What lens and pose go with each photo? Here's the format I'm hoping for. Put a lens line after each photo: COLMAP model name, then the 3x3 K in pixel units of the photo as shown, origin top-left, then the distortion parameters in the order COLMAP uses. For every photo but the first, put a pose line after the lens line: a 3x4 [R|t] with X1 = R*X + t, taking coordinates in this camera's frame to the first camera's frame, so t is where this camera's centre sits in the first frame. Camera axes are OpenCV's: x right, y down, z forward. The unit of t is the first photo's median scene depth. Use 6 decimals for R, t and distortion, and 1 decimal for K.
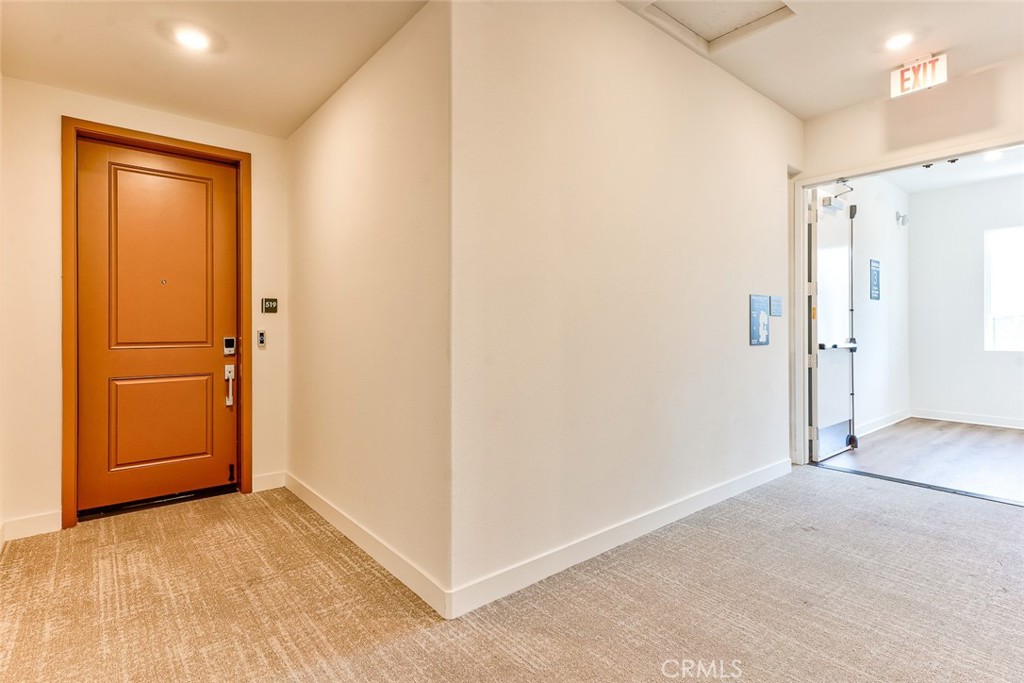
lens RADIAL K [[489.0, 0, 511.9], [0, 489.0, 336.9], [0, 0, 1]] dist [0.003153, 0.002879]
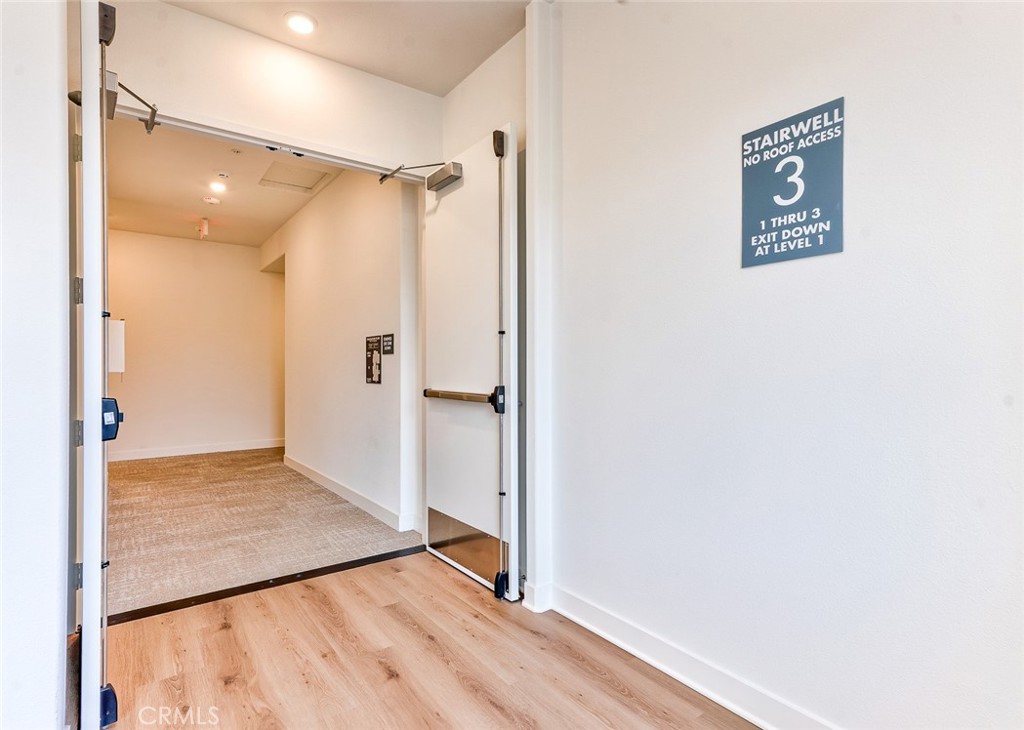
lens RADIAL K [[514.8, 0, 512.0], [0, 514.8, 364.5], [0, 0, 1]] dist [0.000833, 0.001300]
pose [[-0.062705, 0.001244, -0.998031, 1.595735], [-0.004081, 0.999991, 0.001503, -0.027041], [0.998024, 0.004167, -0.062700, 1.364927]]
